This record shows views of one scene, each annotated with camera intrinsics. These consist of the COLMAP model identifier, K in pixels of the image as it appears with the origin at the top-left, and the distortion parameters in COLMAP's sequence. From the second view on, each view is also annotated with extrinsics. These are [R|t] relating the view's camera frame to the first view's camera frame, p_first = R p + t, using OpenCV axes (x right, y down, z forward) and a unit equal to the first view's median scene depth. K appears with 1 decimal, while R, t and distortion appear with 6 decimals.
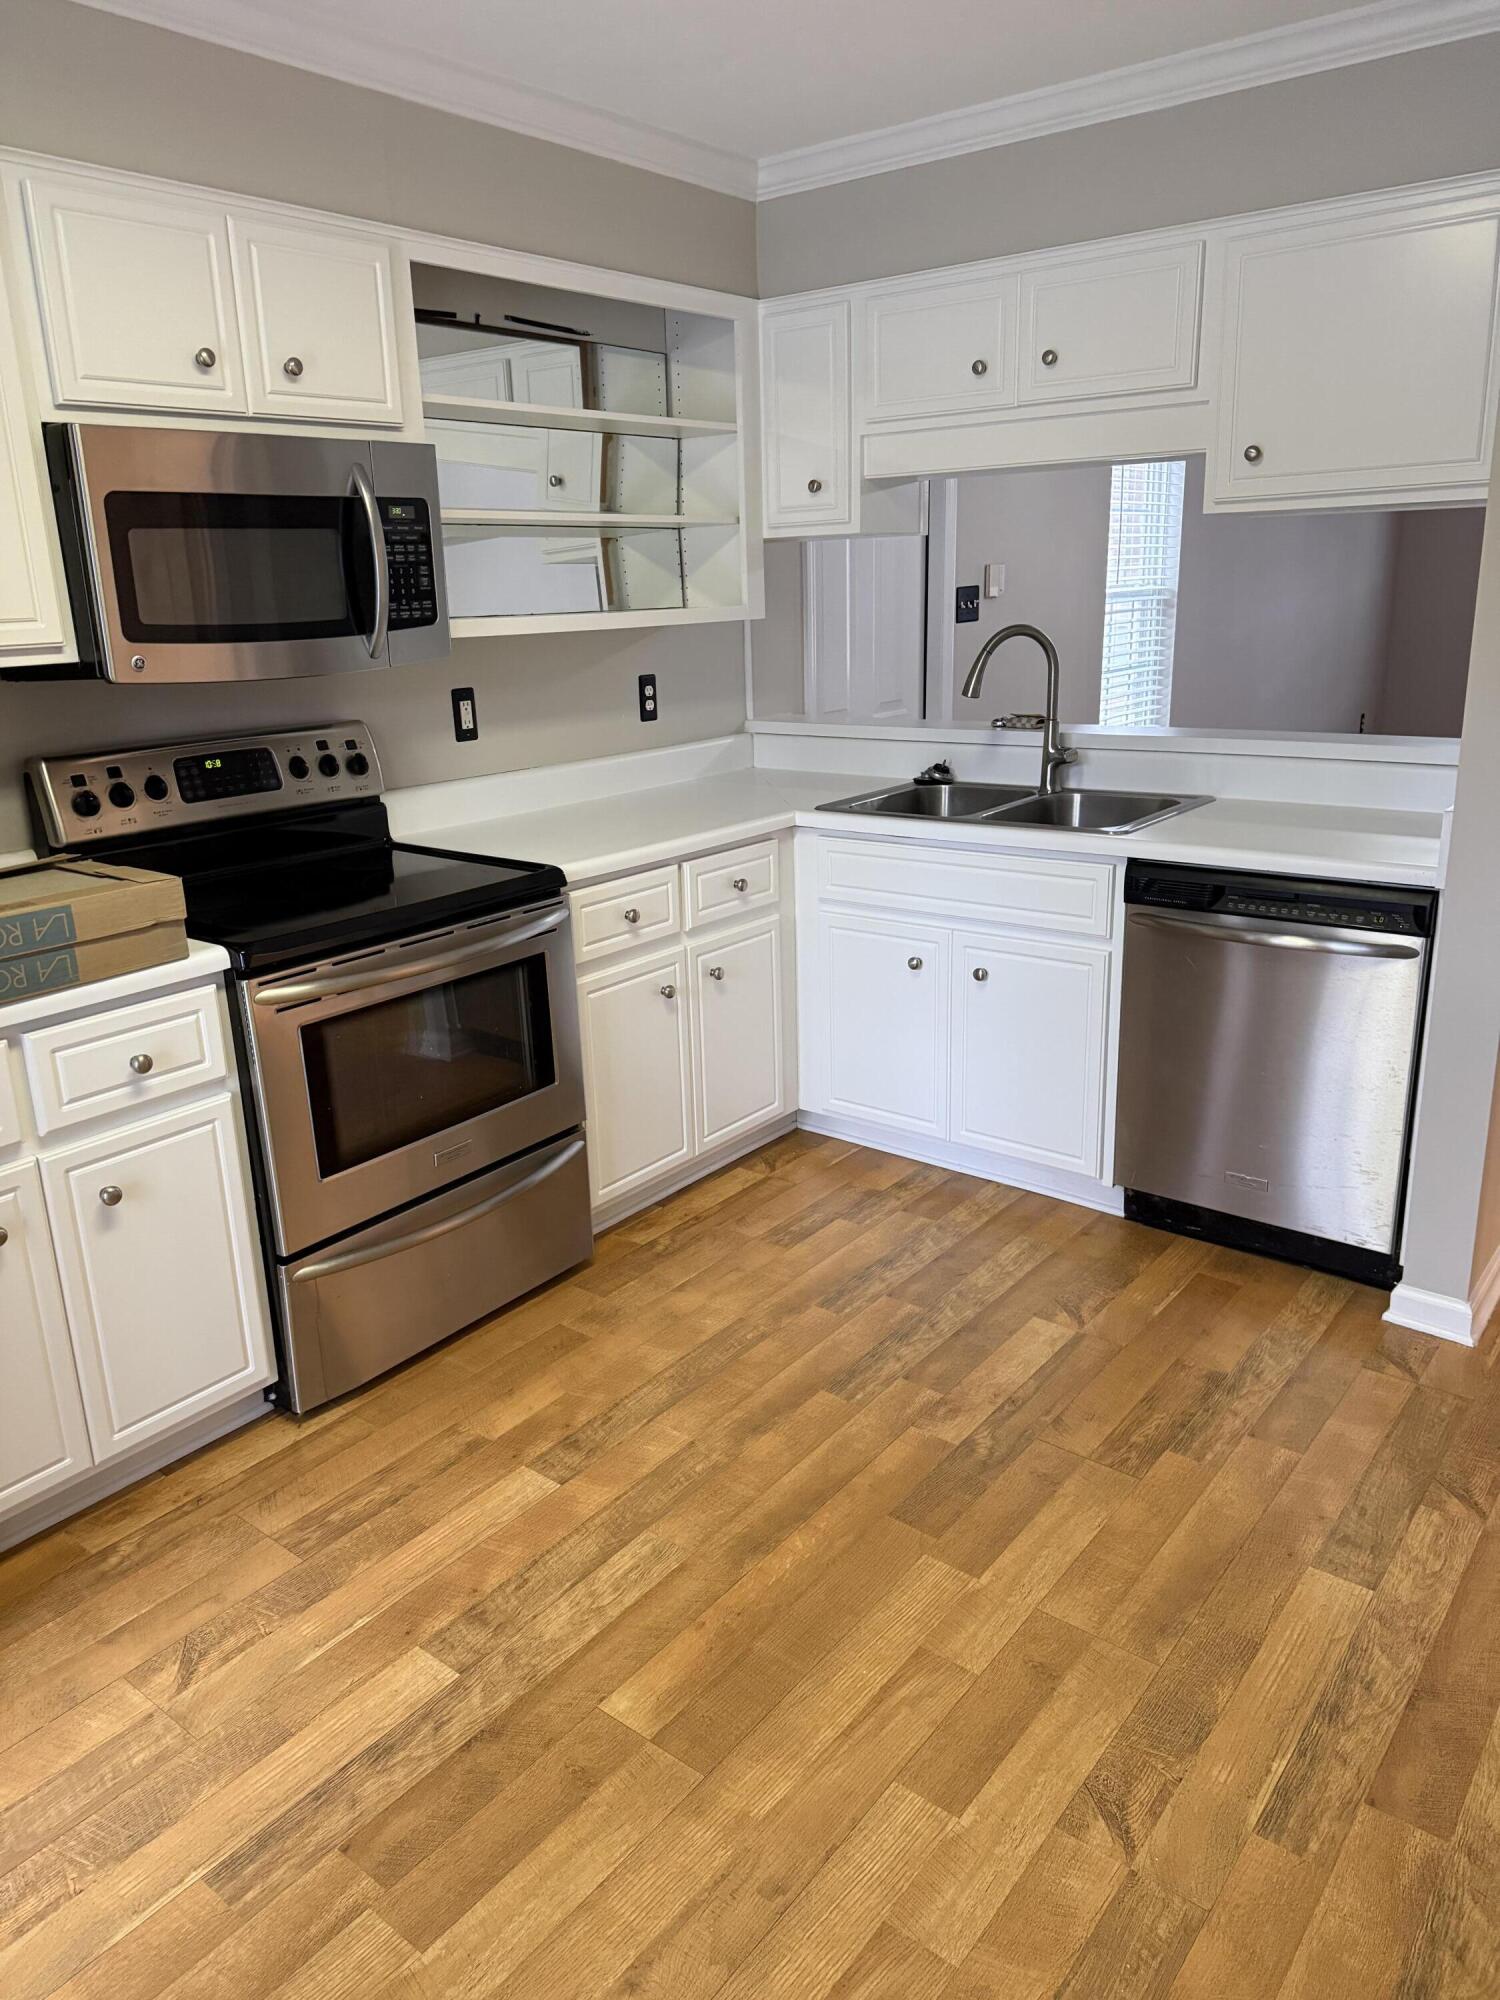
lens RADIAL K [[1402.0, 0, 738.6], [0, 1402.0, 996.8], [0, 0, 1]] dist [0.101938, -0.162636]
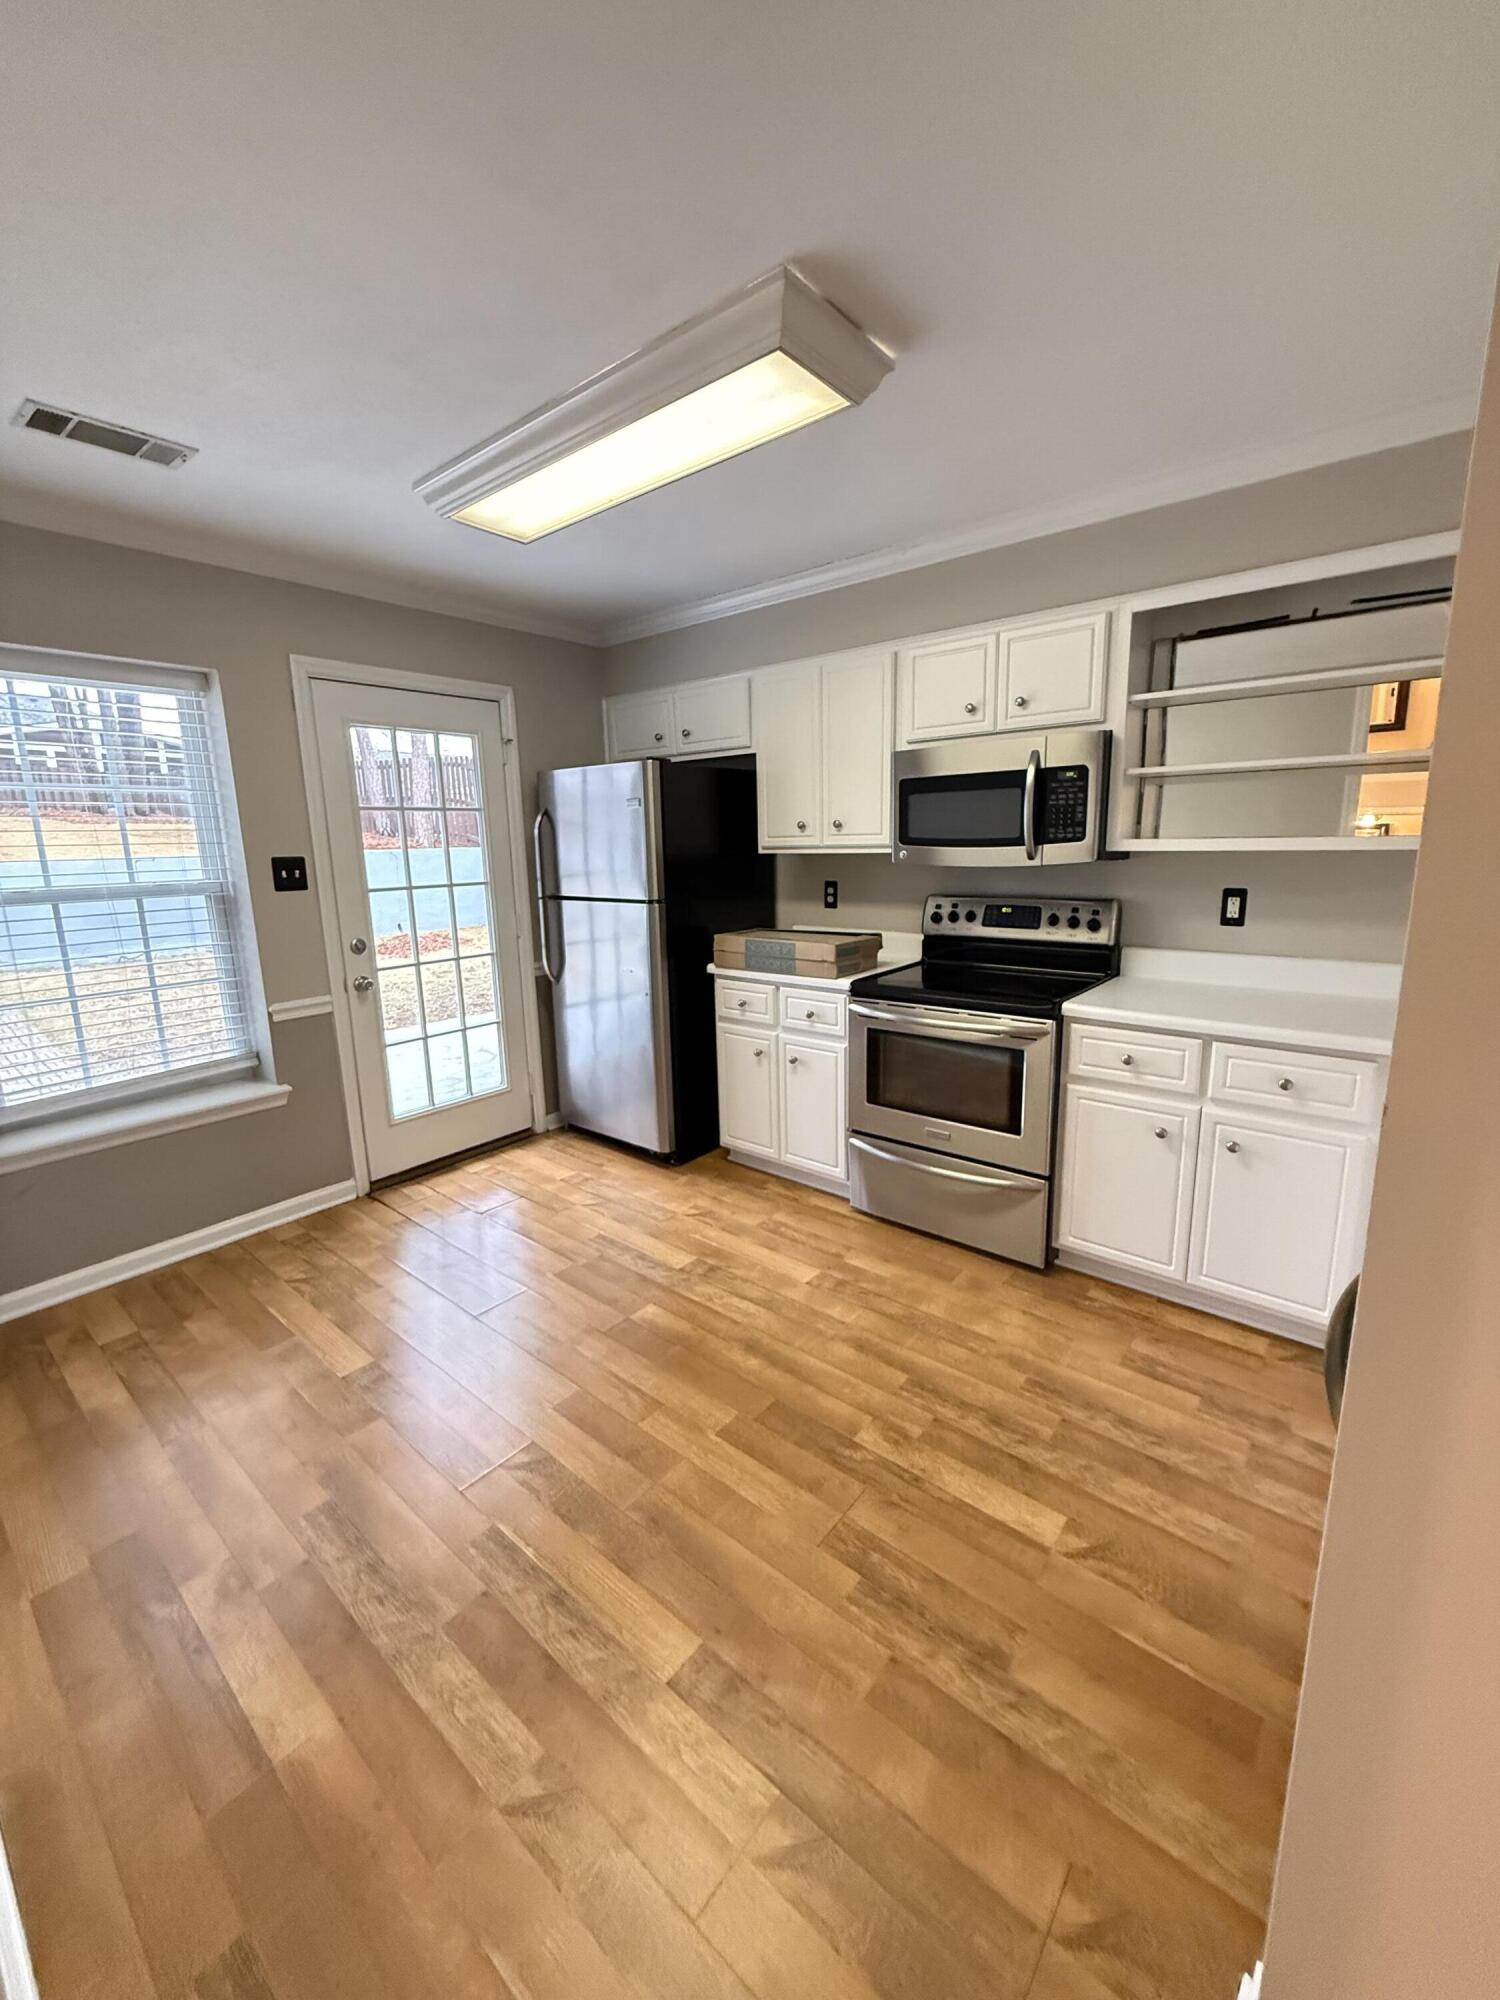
lens RADIAL K [[802.5, 0, 755.3], [0, 802.5, 997.2], [0, 0, 1]] dist [-0.001065, -0.000591]
pose [[-0.030427, 0.224524, -0.973993, 0.786319], [-0.263171, 0.938263, 0.224509, -0.227864], [0.964269, 0.263158, 0.030539, 0.739613]]
